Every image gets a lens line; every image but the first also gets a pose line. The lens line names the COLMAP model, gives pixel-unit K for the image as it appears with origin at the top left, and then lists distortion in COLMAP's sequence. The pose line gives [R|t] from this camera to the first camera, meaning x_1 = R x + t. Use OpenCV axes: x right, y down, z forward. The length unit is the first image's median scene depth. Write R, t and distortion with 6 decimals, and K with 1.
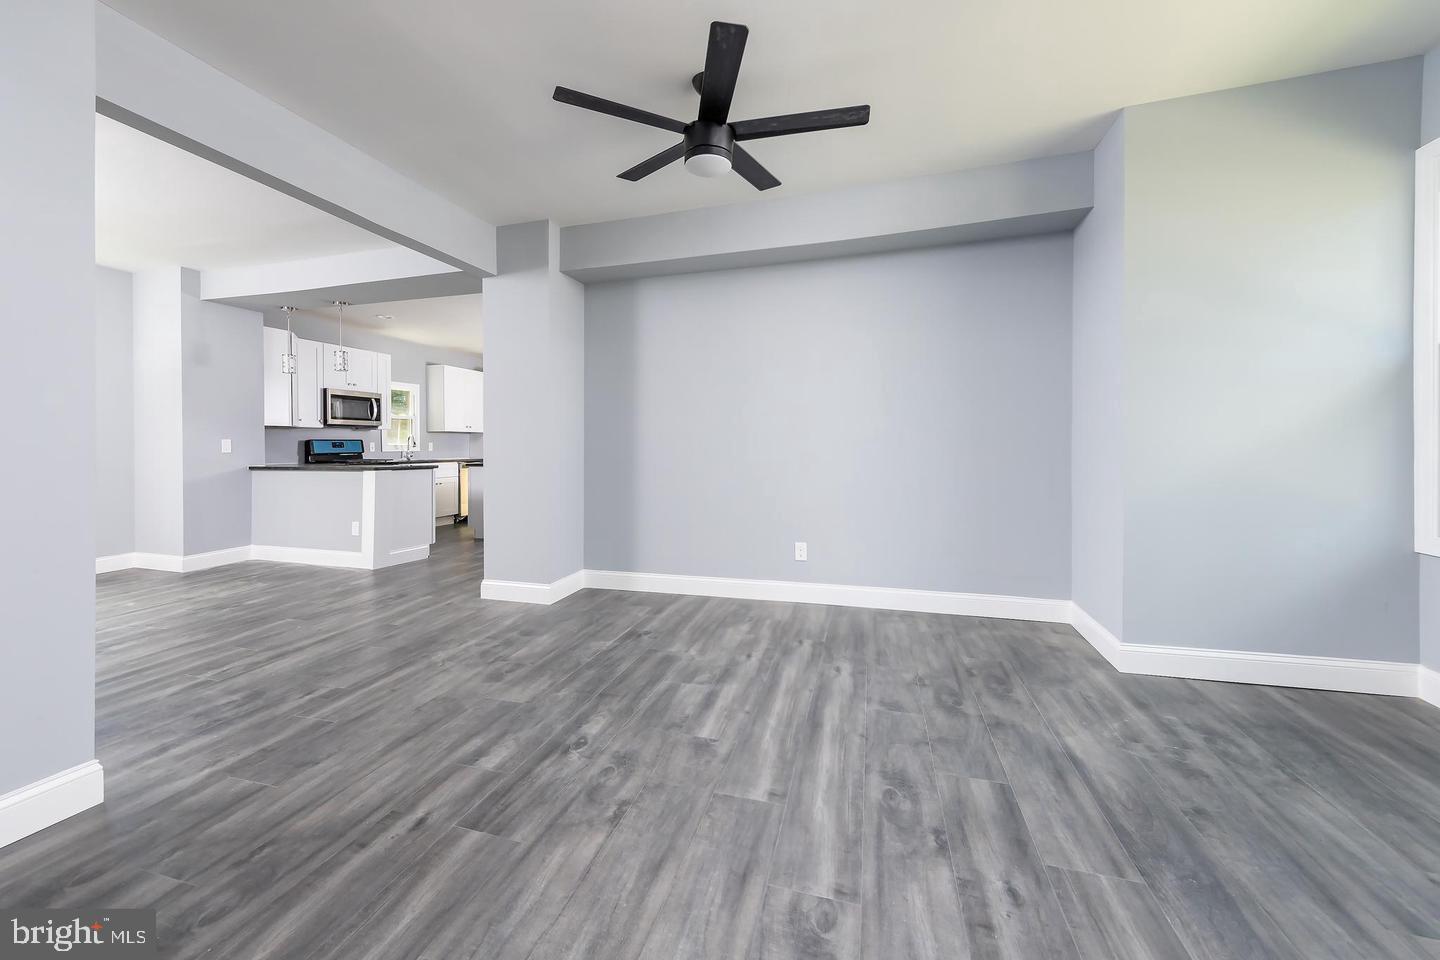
lens RADIAL K [[576.1, 0, 689.4], [0, 576.1, 454.4], [0, 0, 1]] dist [0.003208, 0.000173]
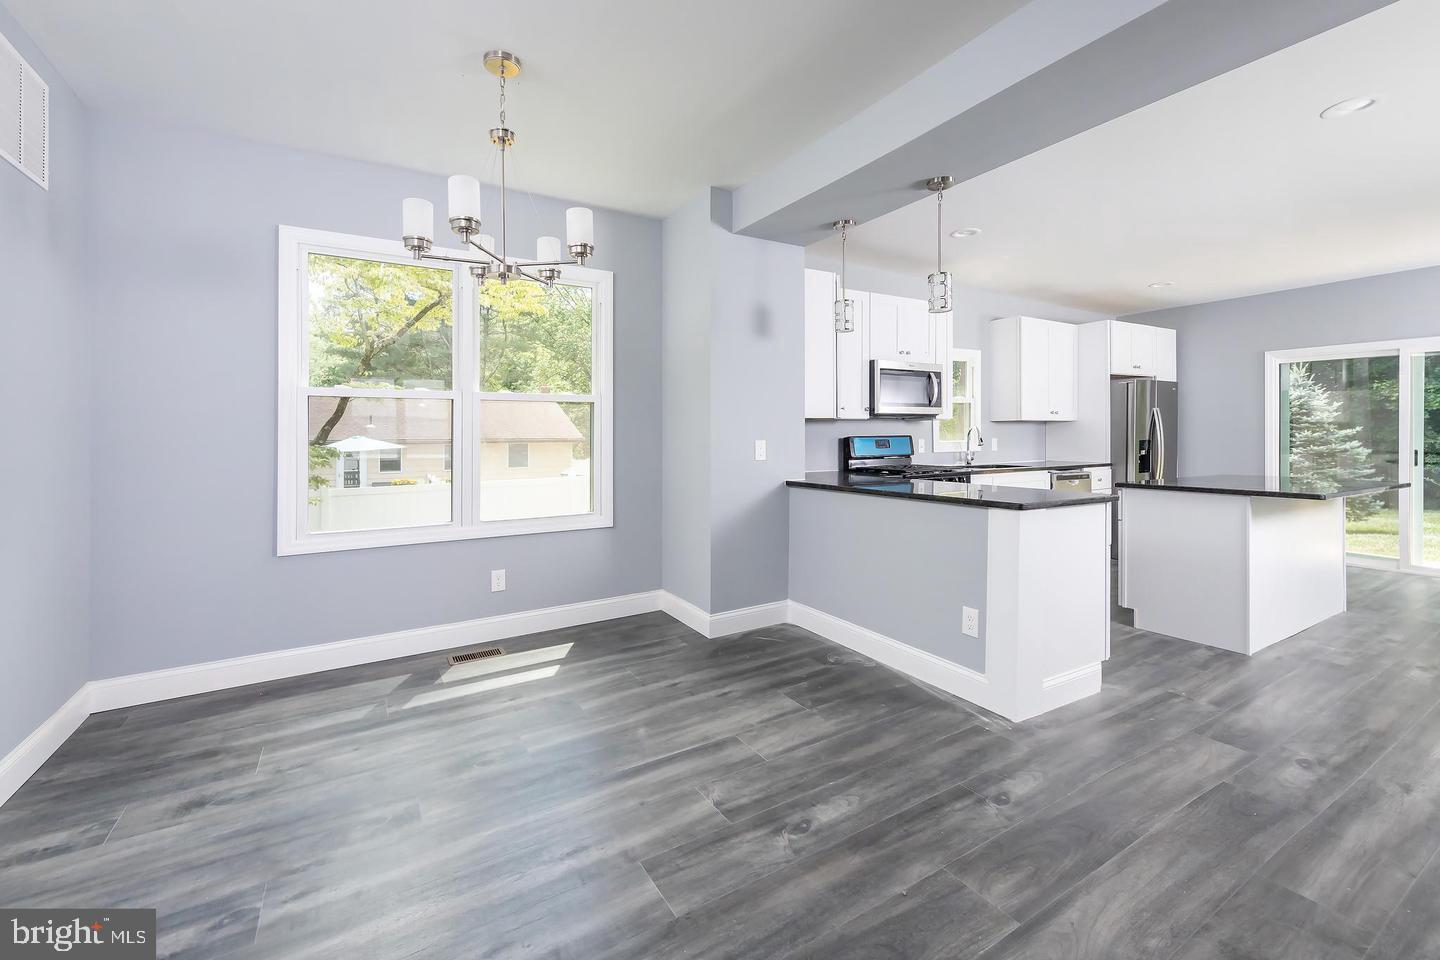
lens RADIAL K [[586.5, 0, 699.7], [0, 586.5, 433.2], [0, 0, 1]] dist [0.007920, -0.000515]
pose [[0.733858, -0.005346, -0.679282, -0.422956], [-0.007029, 0.999856, -0.015463, -0.023612], [0.679267, 0.016123, 0.733714, 0.489348]]
